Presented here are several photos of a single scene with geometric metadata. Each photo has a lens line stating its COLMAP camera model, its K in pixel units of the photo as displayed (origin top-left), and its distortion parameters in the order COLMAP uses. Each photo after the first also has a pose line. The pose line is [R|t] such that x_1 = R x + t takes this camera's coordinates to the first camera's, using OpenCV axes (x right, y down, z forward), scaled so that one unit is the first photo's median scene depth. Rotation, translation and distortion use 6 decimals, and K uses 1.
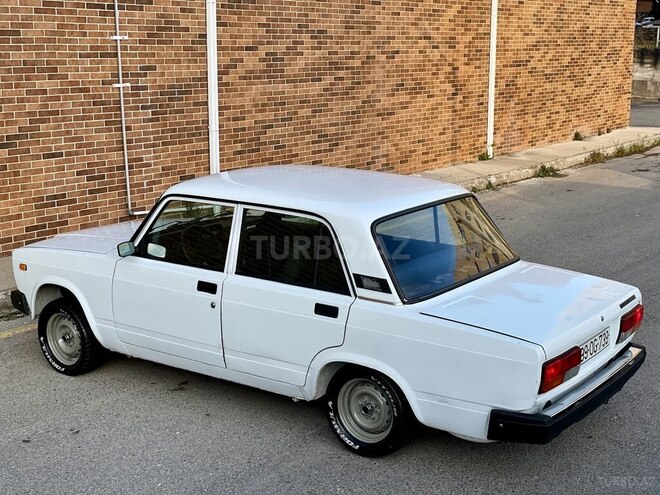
lens RADIAL K [[979.9, 0, 334.4], [0, 979.9, 244.4], [0, 0, 1]] dist [0.160307, -0.364834]
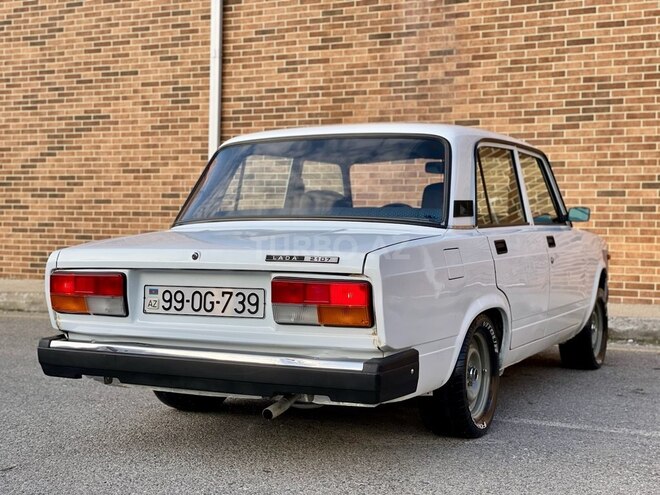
lens RADIAL K [[979.9, 0, 334.4], [0, 979.9, 244.4], [0, 0, 1]] dist [0.160307, -0.364834]
pose [[0.171847, 0.021028, -0.984899, 0.486327], [-0.208004, 0.978007, -0.015412, 0.029381], [0.962914, 0.207511, 0.172441, 0.497315]]
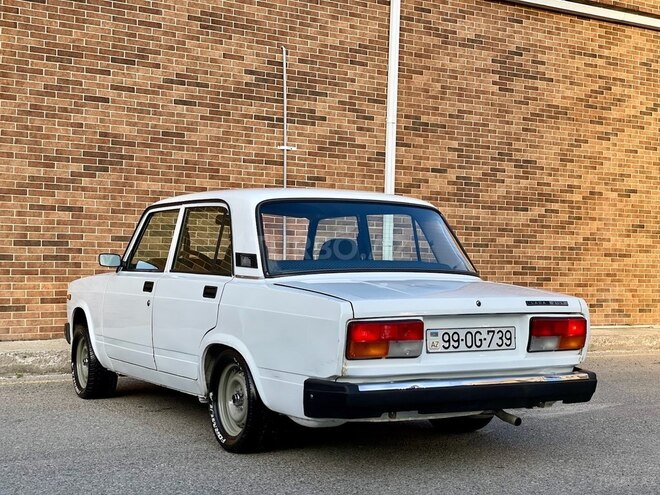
lens RADIAL K [[979.9, 0, 334.4], [0, 979.9, 244.4], [0, 0, 1]] dist [0.160307, -0.364834]
pose [[0.916494, 0.004769, -0.400019, 0.252981], [-0.096890, 0.972805, -0.210389, 0.110294], [0.388137, 0.231578, 0.892032, 0.093704]]
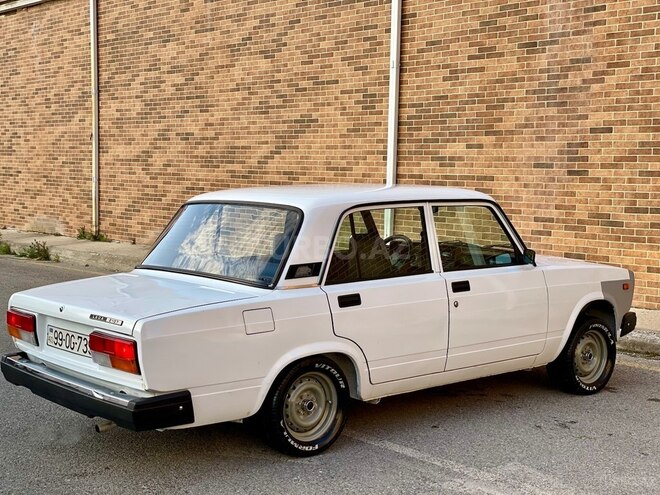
lens RADIAL K [[979.9, 0, 334.4], [0, 979.9, 244.4], [0, 0, 1]] dist [0.160307, -0.364834]
pose [[-0.230576, 0.074549, -0.970194, 0.572445], [-0.207979, 0.970244, 0.123981, -0.079703], [0.950568, 0.230367, -0.208211, 0.729866]]
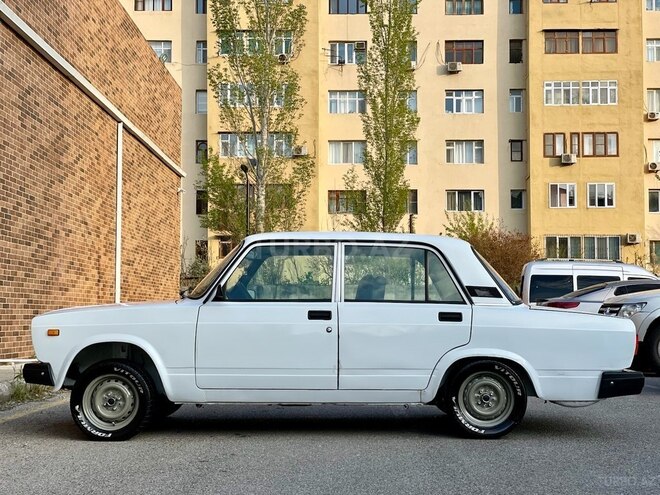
lens RADIAL K [[979.9, 0, 334.4], [0, 979.9, 244.4], [0, 0, 1]] dist [0.160307, -0.364834]
pose [[0.817647, 0.043605, 0.574066, -0.426581], [0.113745, 0.965238, -0.235325, 0.129473], [-0.564372, 0.257710, 0.784264, 0.057355]]
